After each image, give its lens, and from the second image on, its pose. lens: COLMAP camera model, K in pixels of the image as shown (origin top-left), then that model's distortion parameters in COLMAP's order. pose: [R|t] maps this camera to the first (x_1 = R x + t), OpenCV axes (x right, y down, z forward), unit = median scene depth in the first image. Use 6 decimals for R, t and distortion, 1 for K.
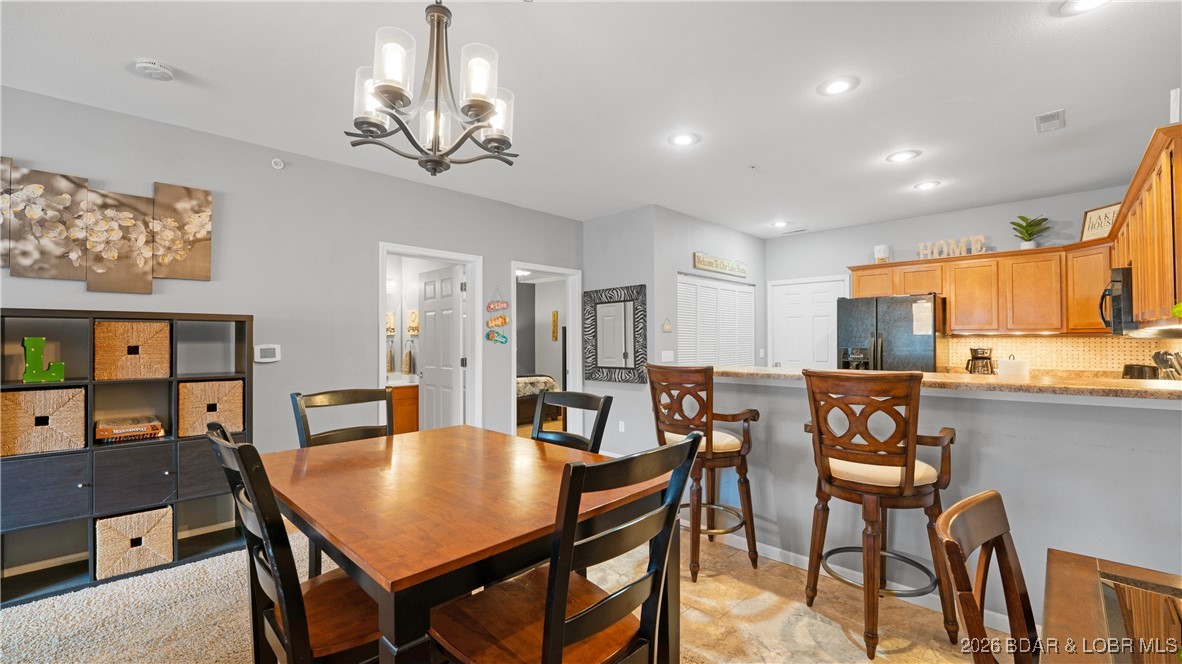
lens RADIAL K [[482.1, 0, 594.1], [0, 482.1, 330.8], [0, 0, 1]] dist [-0.009513, 0.000767]
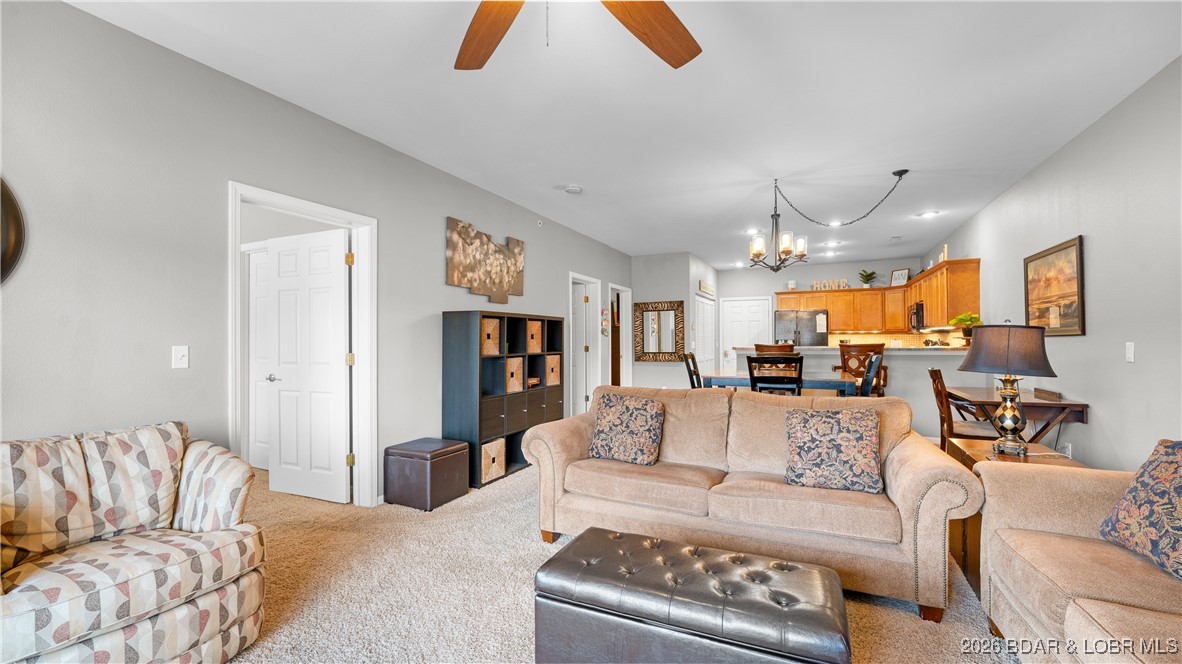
lens RADIAL K [[482.1, 0, 593.9], [0, 482.1, 333.5], [0, 0, 1]] dist [-0.009513, 0.000767]
pose [[0.940549, 0.005113, 0.339619, -0.805532], [-0.006249, 0.999978, 0.002251, 0.014421], [-0.339600, -0.004240, 0.940561, -0.457056]]
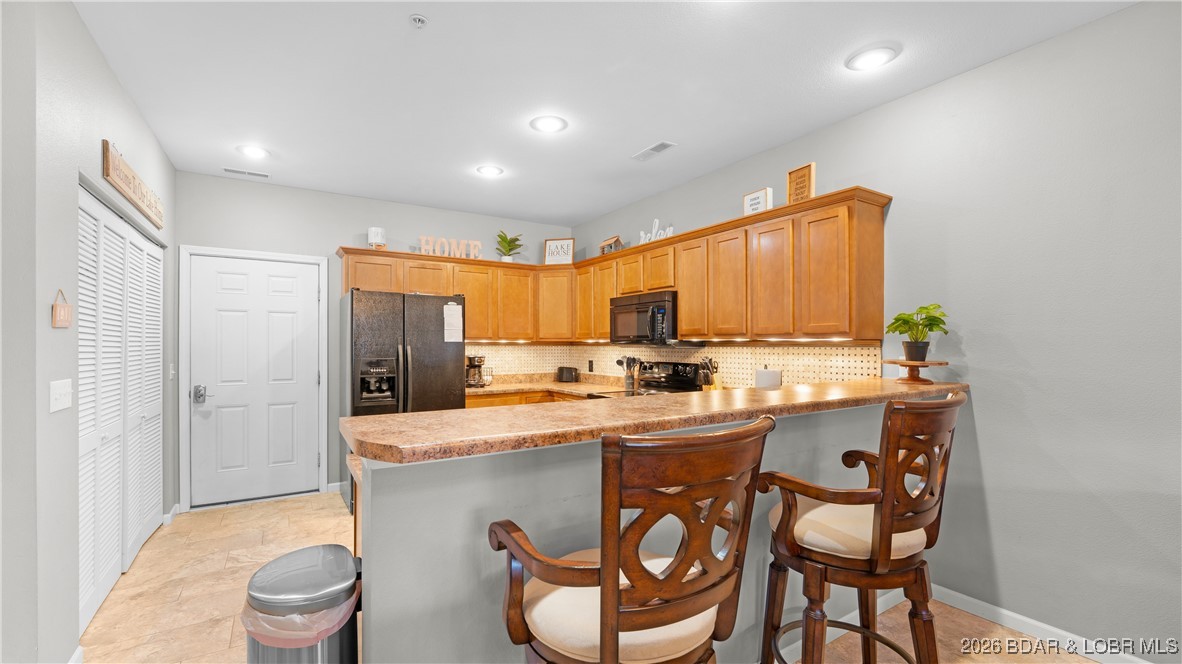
lens RADIAL K [[482.1, 0, 576.3], [0, 482.1, 346.1], [0, 0, 1]] dist [-0.009513, 0.000767]
pose [[0.236226, -0.001232, 0.971697, -0.114599], [-0.018369, 0.999815, 0.005734, 0.006690], [-0.971525, -0.019204, 0.236160, 0.621292]]
